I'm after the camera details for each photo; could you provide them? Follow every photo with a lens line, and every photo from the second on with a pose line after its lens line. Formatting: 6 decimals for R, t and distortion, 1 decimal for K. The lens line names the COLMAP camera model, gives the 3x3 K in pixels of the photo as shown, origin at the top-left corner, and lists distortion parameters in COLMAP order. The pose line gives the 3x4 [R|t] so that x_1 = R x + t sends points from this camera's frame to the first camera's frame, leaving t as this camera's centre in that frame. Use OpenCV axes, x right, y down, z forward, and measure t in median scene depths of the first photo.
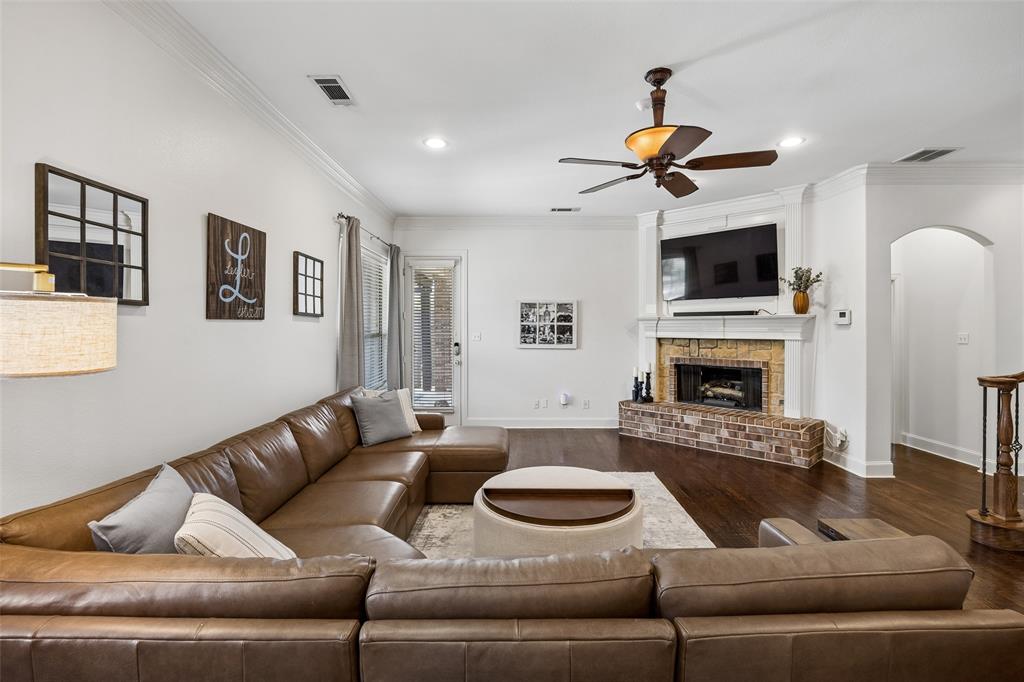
lens RADIAL K [[475.7, 0, 513.3], [0, 475.7, 334.3], [0, 0, 1]] dist [-0.013483, 0.000013]
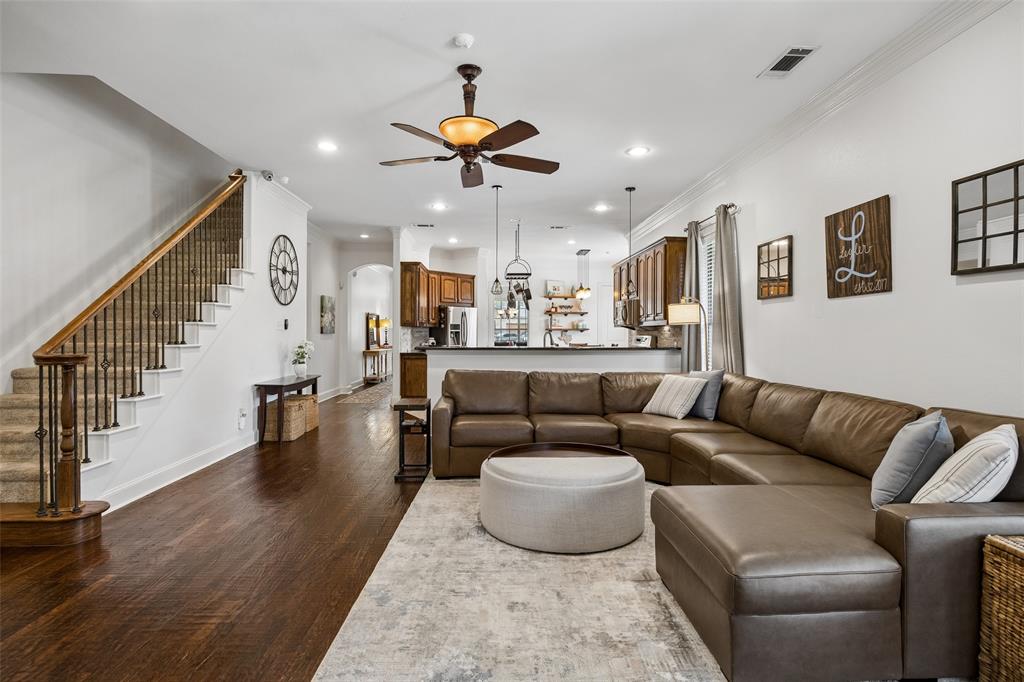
lens RADIAL K [[513.2, 0, 515.9], [0, 513.2, 331.5], [0, 0, 1]] dist [-0.000870, 0.000160]
pose [[-0.998687, -0.001739, -0.051195, 0.143380], [-0.002298, 0.999938, 0.010854, 0.022922], [0.051173, 0.010958, -0.998630, 1.212502]]
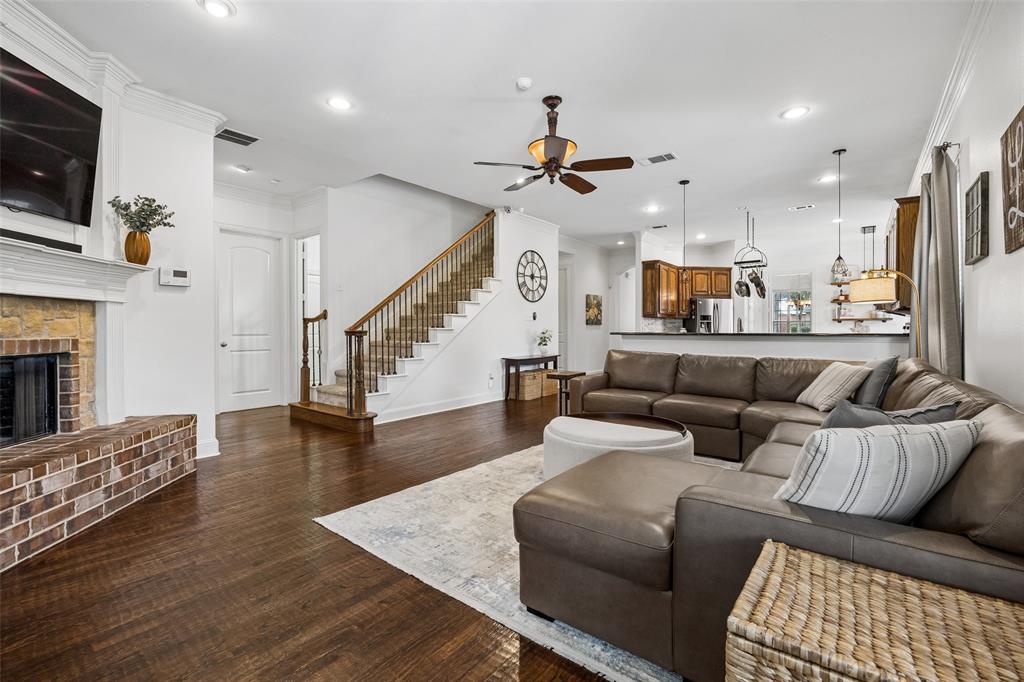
lens RADIAL K [[449.6, 0, 515.1], [0, 449.6, 333.3], [0, 0, 1]] dist [-0.013214, 0.000213]
pose [[-0.794102, -0.003953, 0.607772, -0.211688], [0.009435, 0.999778, 0.018830, 0.048136], [-0.607712, 0.020688, -0.793888, 1.154545]]
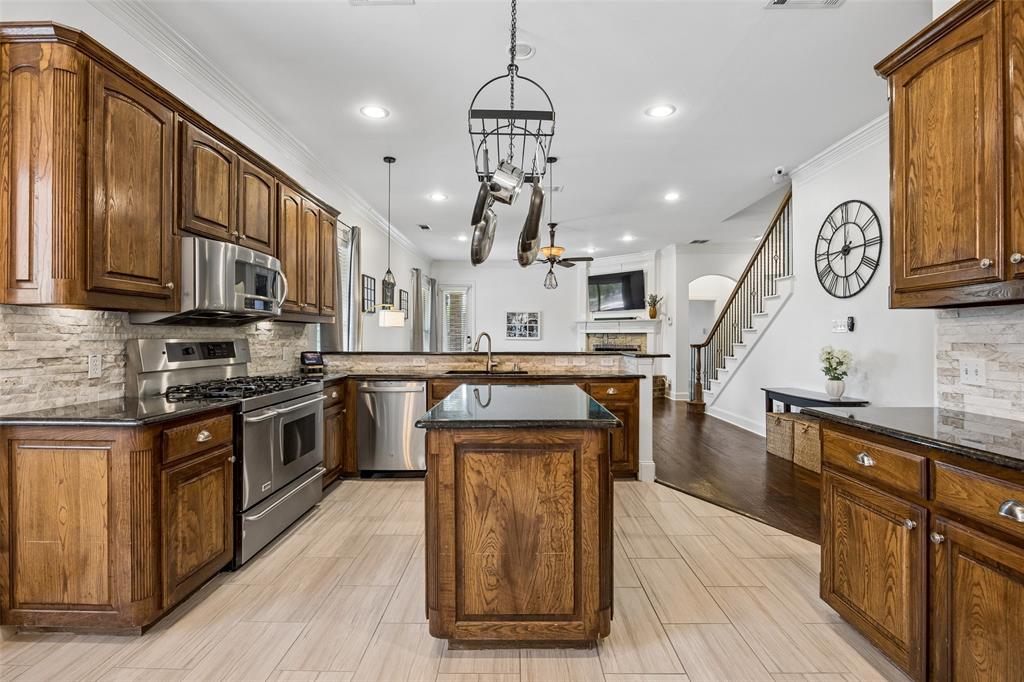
lens RADIAL K [[475.7, 0, 513.3], [0, 475.7, 334.3], [0, 0, 1]] dist [-0.013483, 0.000013]
pose [[0.999984, 0.003247, -0.004533, 0.059408], [-0.003335, 0.999803, -0.019560, 0.056235], [0.004469, 0.019575, 0.999798, -0.872819]]
